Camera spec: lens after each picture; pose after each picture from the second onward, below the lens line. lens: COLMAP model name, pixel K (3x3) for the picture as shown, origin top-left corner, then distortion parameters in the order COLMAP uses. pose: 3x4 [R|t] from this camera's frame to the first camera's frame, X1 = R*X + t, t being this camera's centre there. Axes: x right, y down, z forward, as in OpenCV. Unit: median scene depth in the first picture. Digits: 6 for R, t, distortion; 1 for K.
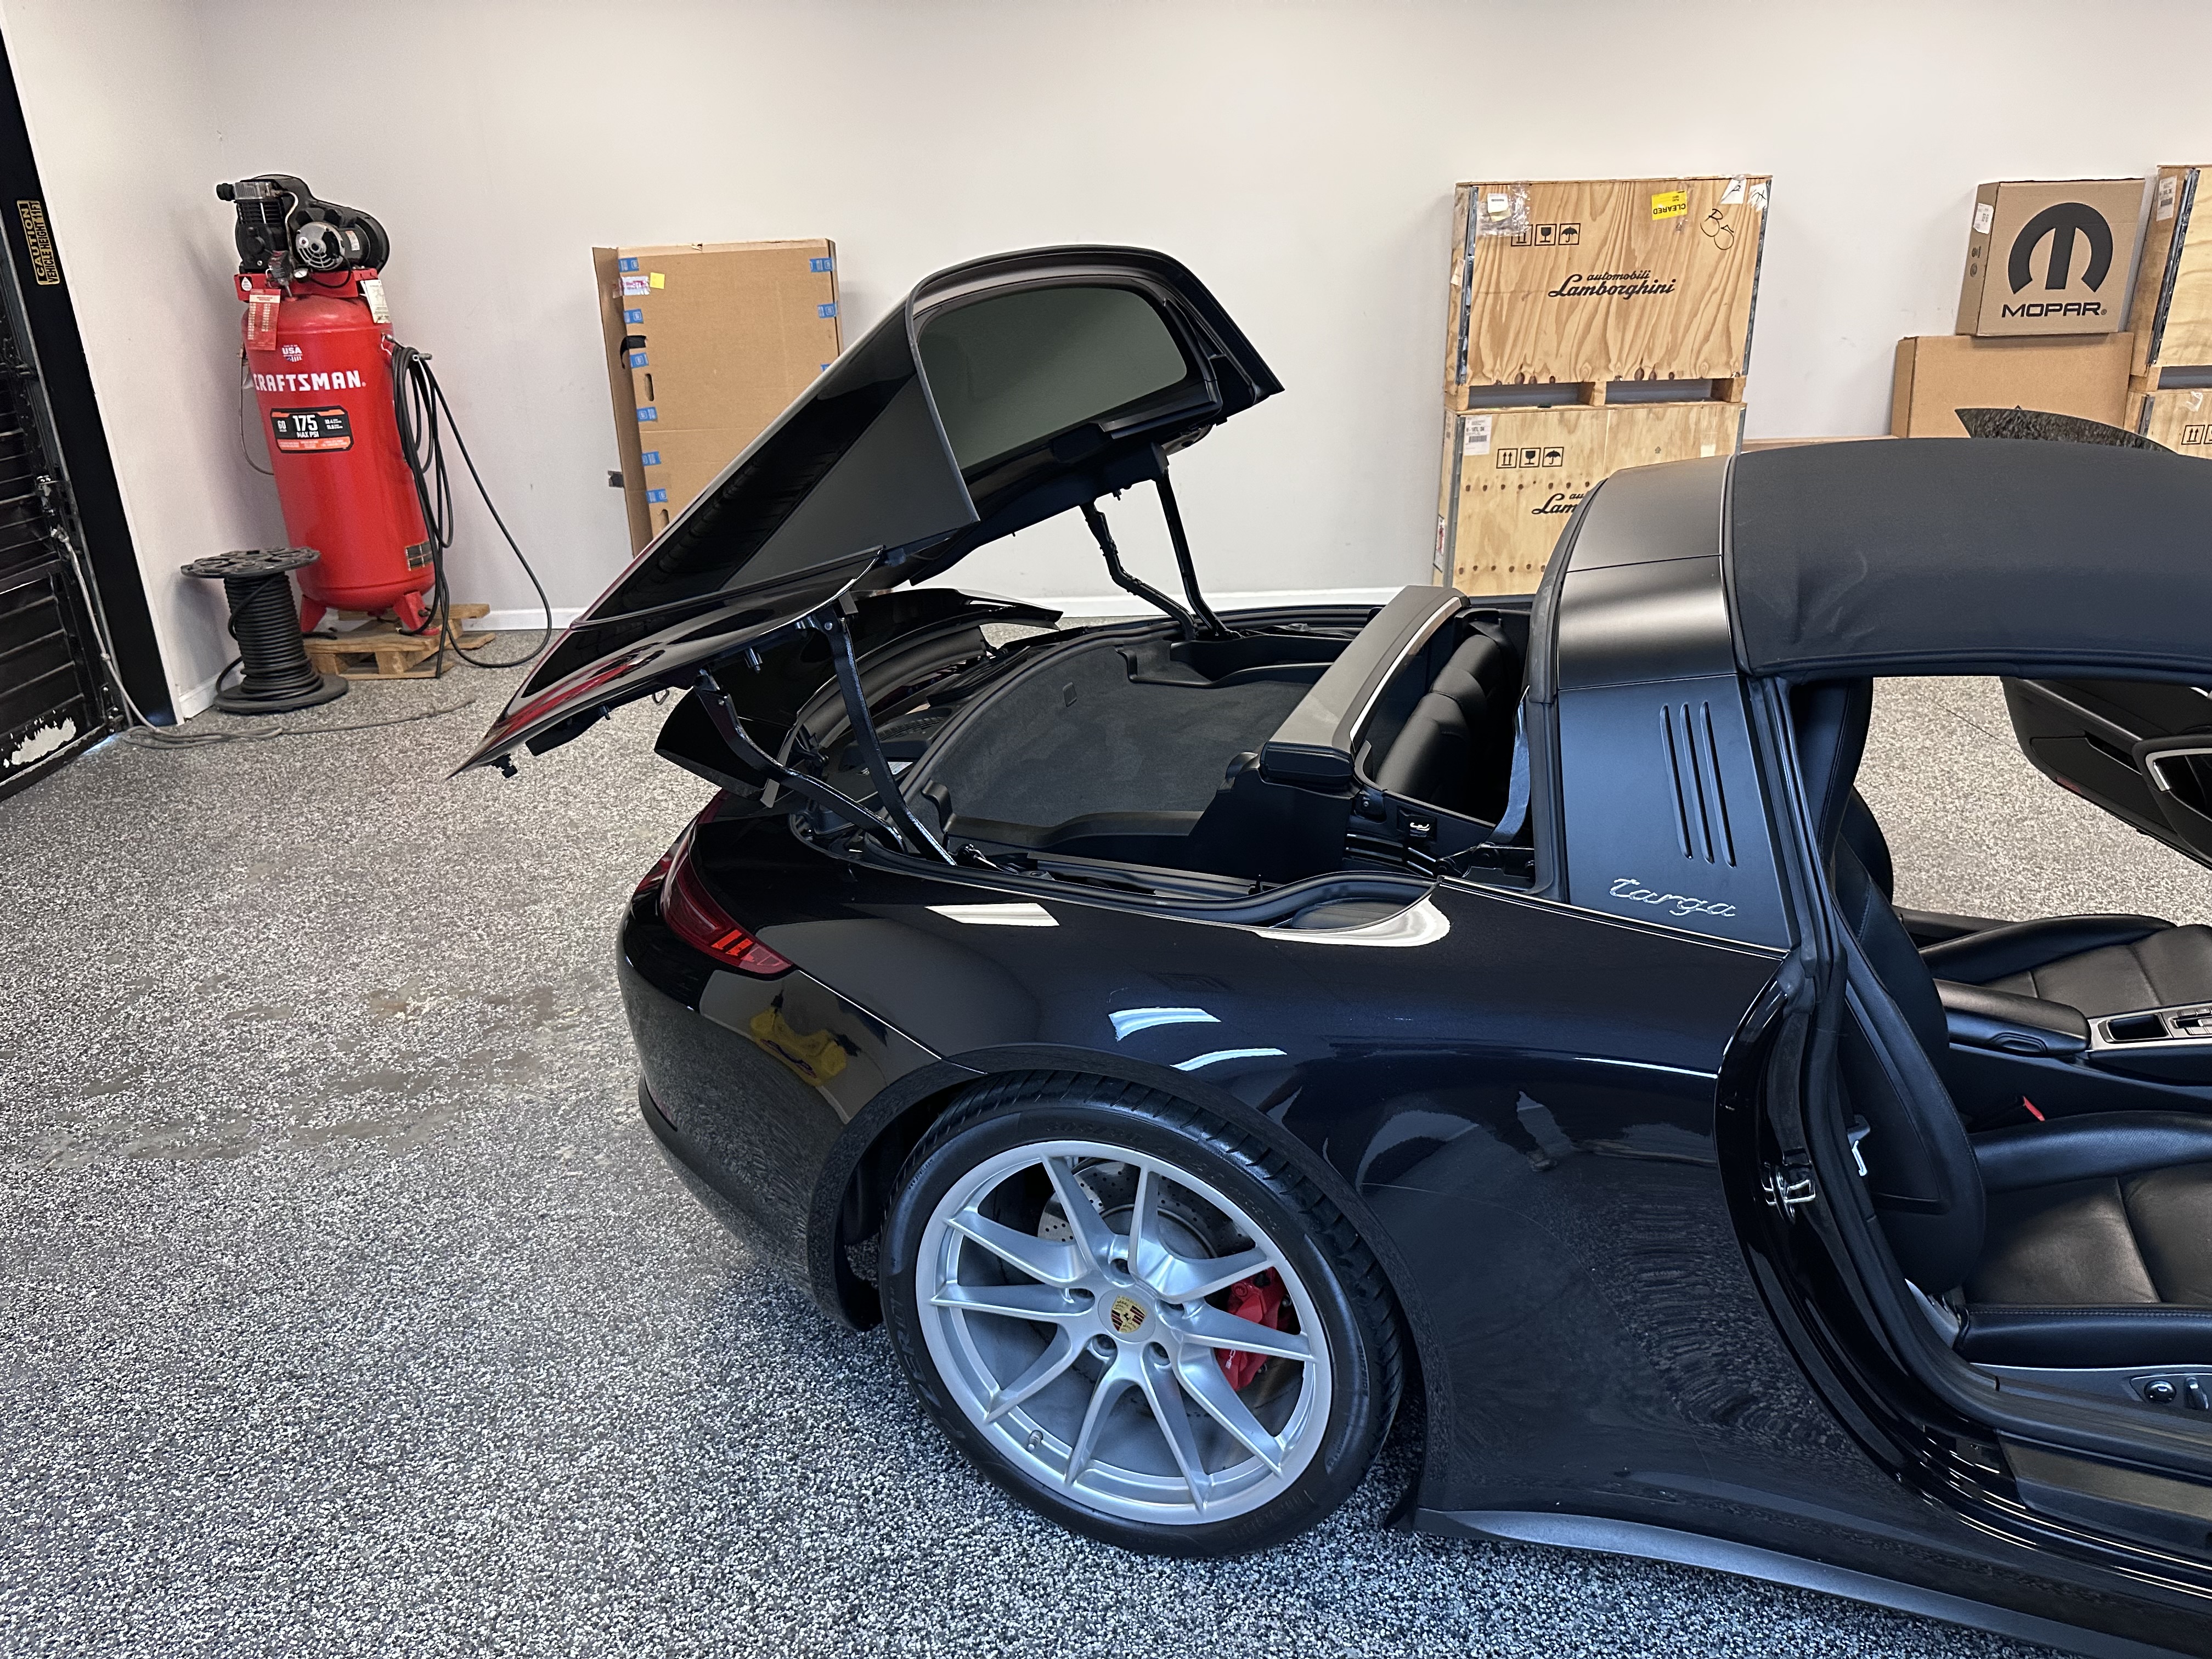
lens RADIAL K [[1594.2, 0, 1106.9], [0, 1594.2, 839.0], [0, 0, 1]] dist [0.006516, -0.008693]
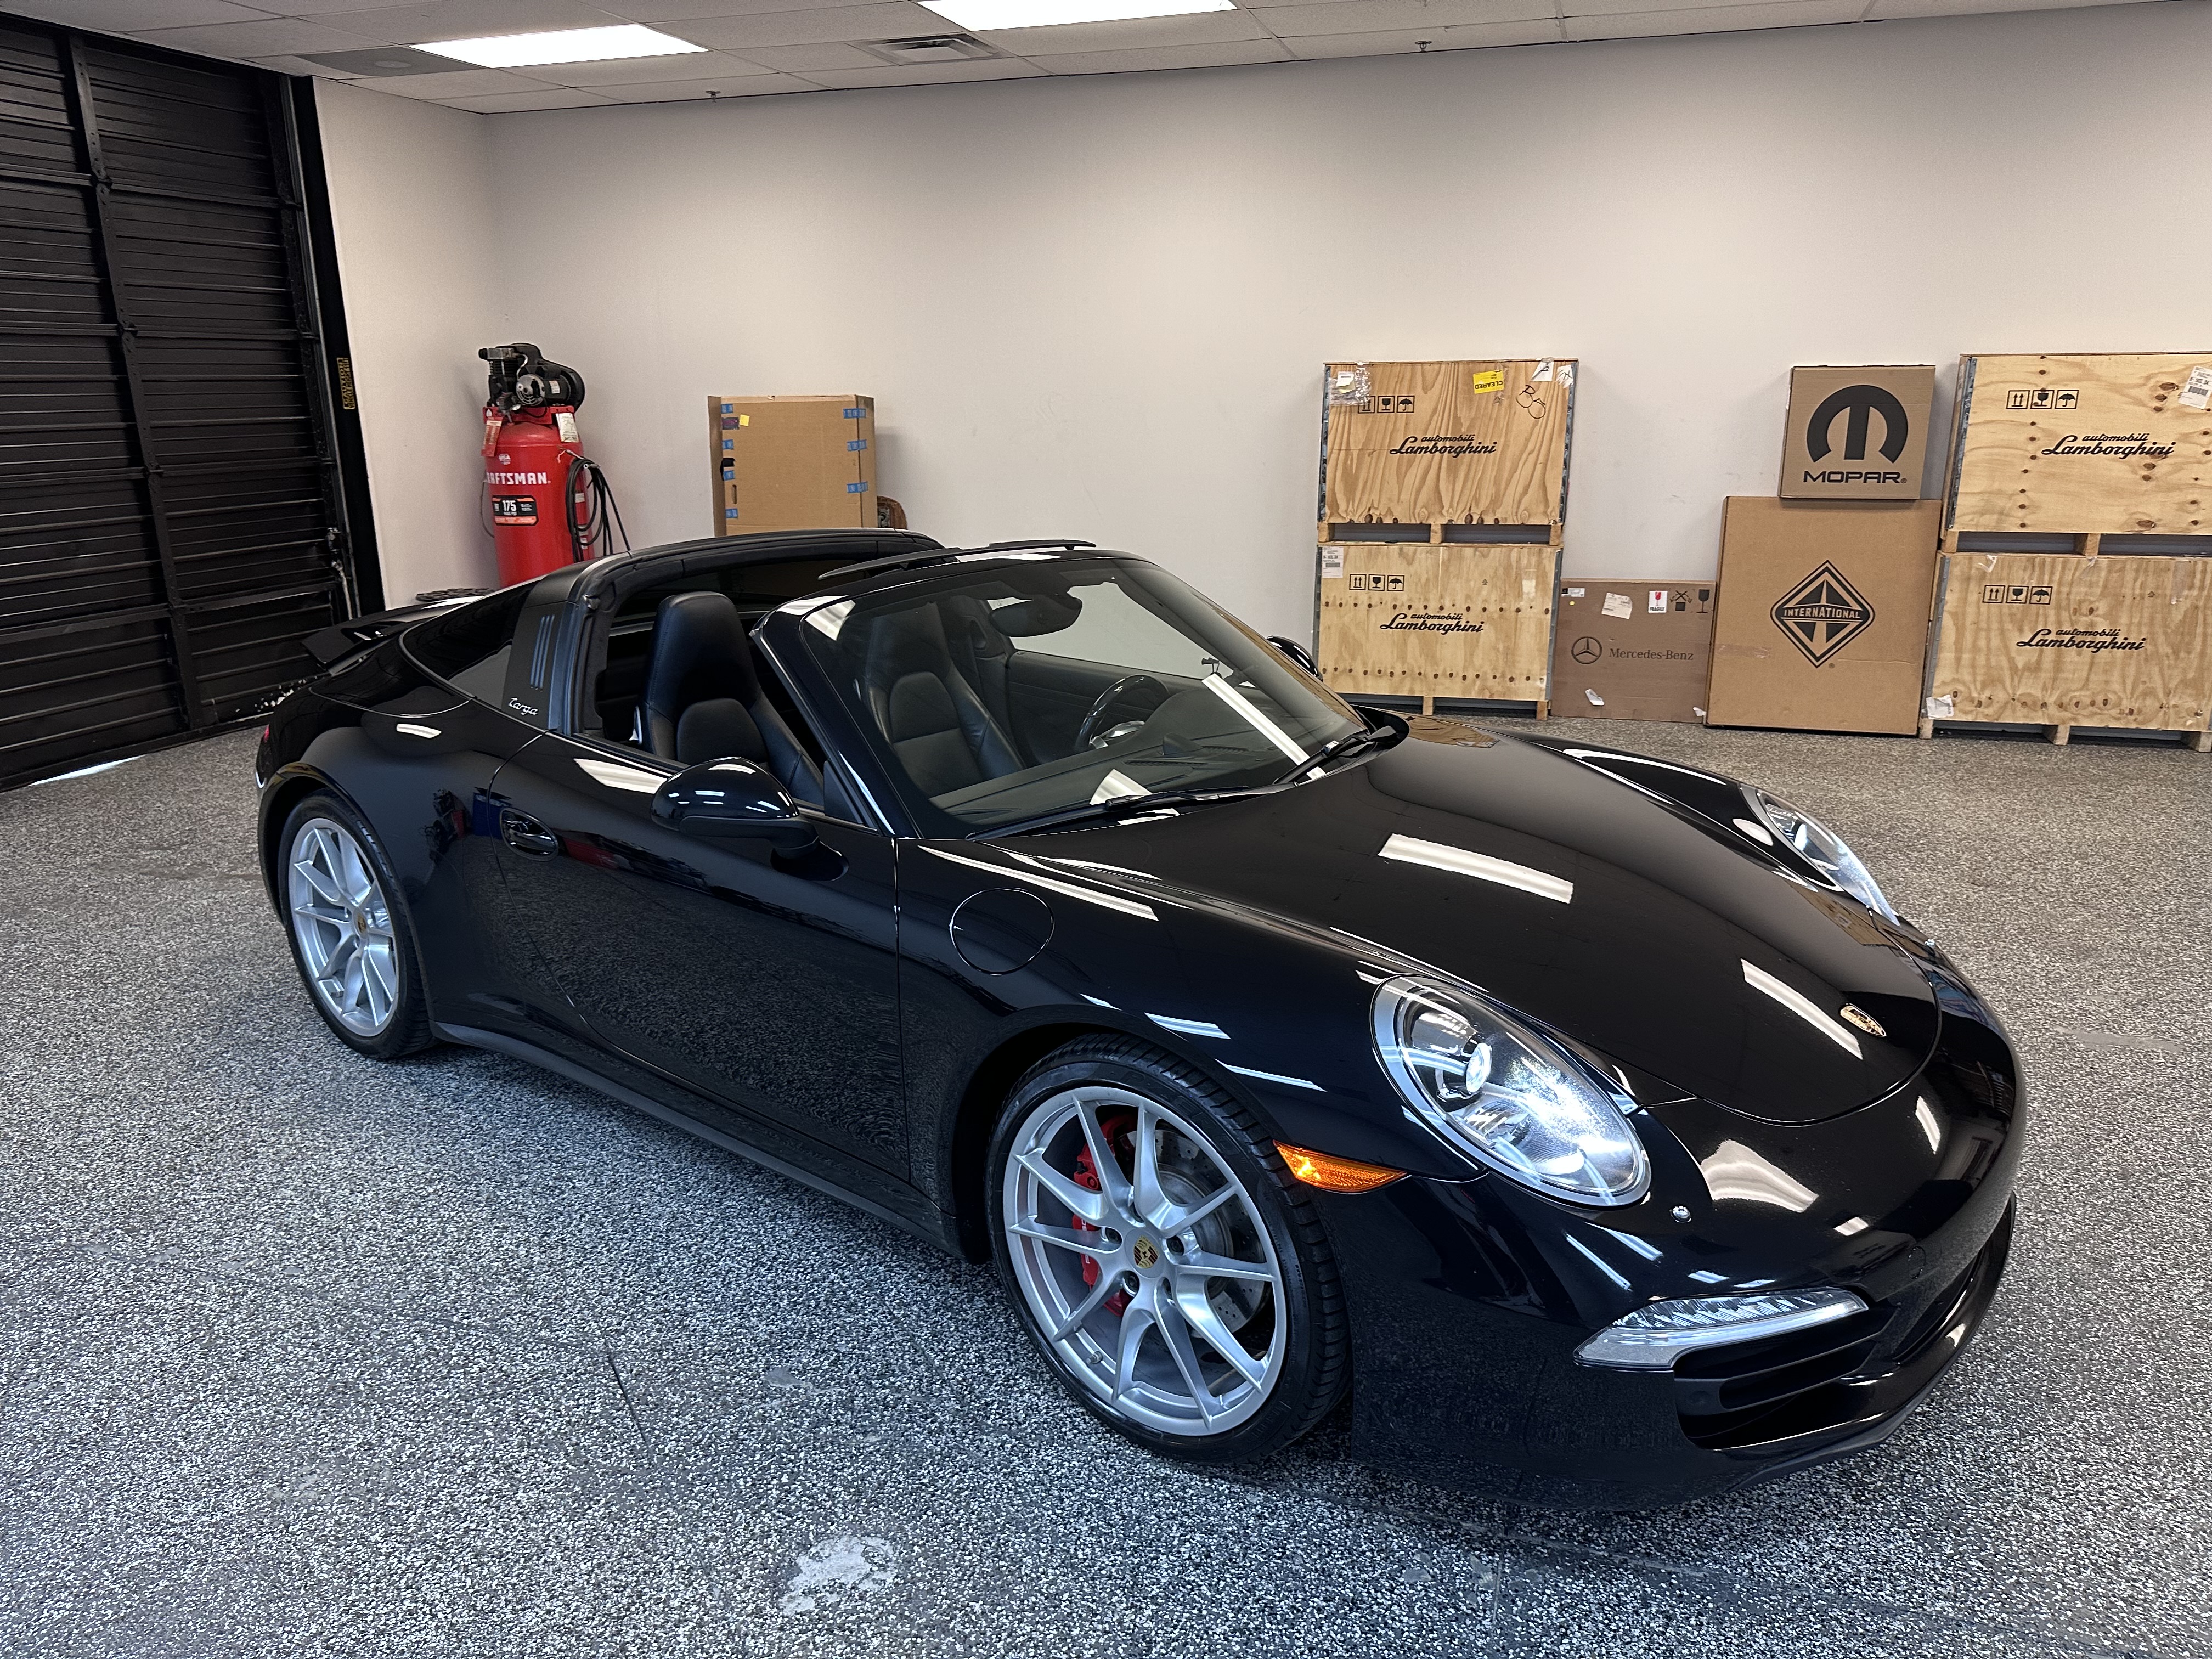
lens RADIAL K [[1569.9, 0, 1106.0], [0, 1569.9, 829.5], [0, 0, 1]] dist [0.135296, -0.225855]
pose [[0.946217, 0.105057, -0.305999, 0.512555], [-0.132916, 0.988537, -0.071616, 0.069877], [0.294968, 0.108437, 0.949334, -0.214022]]
